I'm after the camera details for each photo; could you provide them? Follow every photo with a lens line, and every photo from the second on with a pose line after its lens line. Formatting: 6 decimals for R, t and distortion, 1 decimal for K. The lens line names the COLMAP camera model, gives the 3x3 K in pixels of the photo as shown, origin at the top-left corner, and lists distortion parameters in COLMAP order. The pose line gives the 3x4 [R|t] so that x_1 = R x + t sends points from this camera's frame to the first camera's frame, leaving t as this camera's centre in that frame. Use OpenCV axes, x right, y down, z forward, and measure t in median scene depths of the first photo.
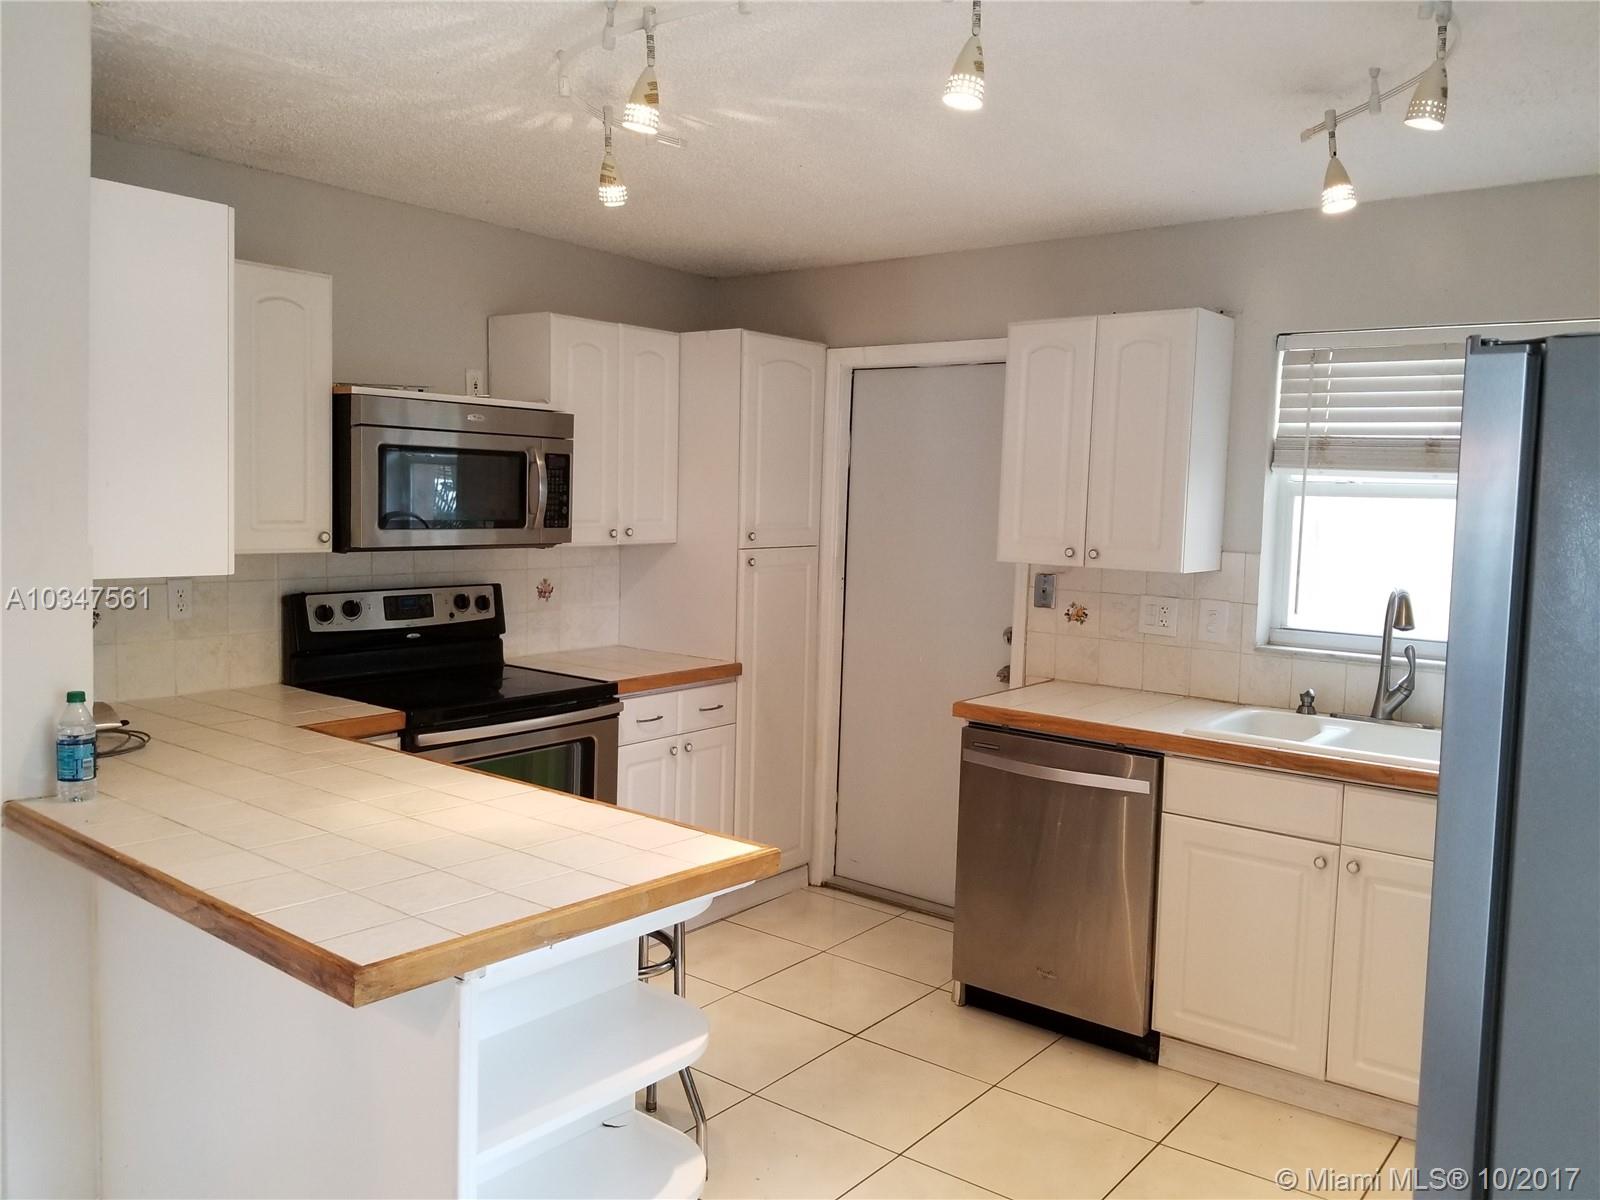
lens RADIAL K [[1233.5, 0, 801.6], [0, 1233.5, 586.3], [0, 0, 1]] dist [0.061851, -0.125544]
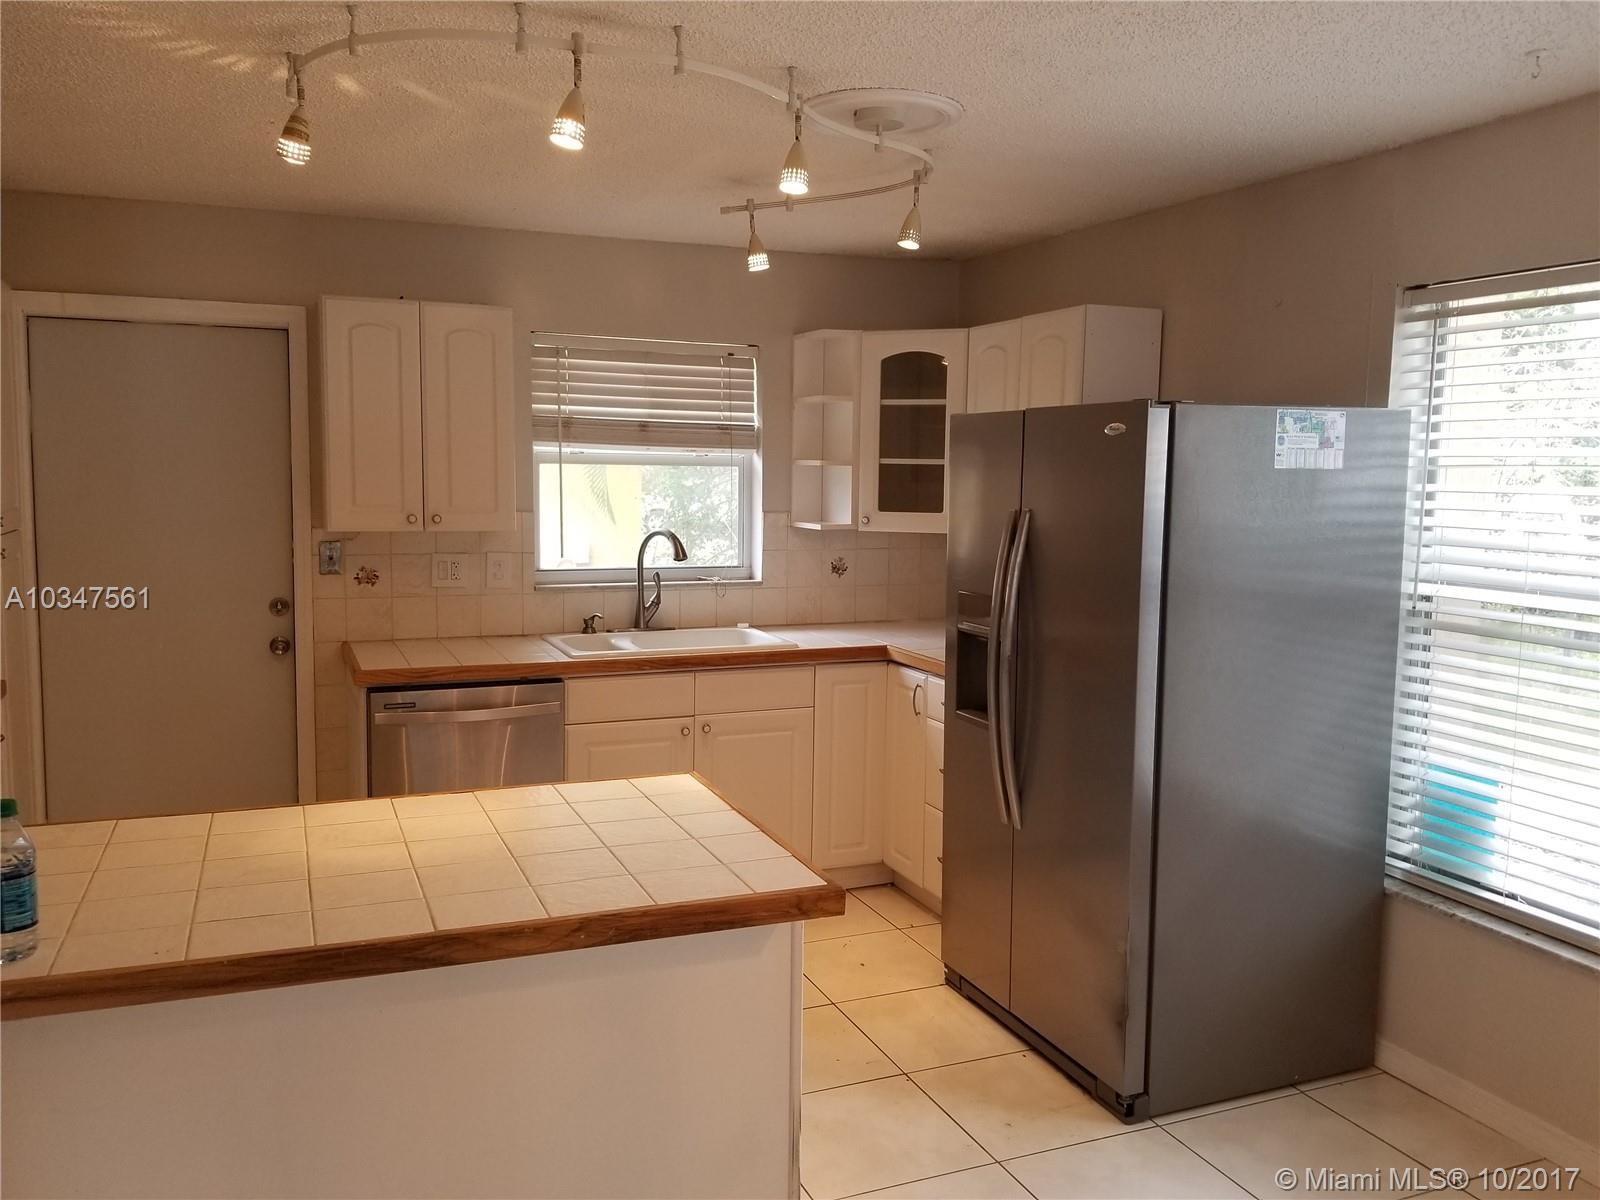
lens RADIAL K [[1233.5, 0, 801.6], [0, 1233.5, 586.3], [0, 0, 1]] dist [0.061851, -0.125544]
pose [[0.486042, -0.103651, 0.867767, -0.579414], [0.065690, 0.994466, 0.081991, -0.035971], [-0.871463, 0.017152, 0.490161, 0.173154]]
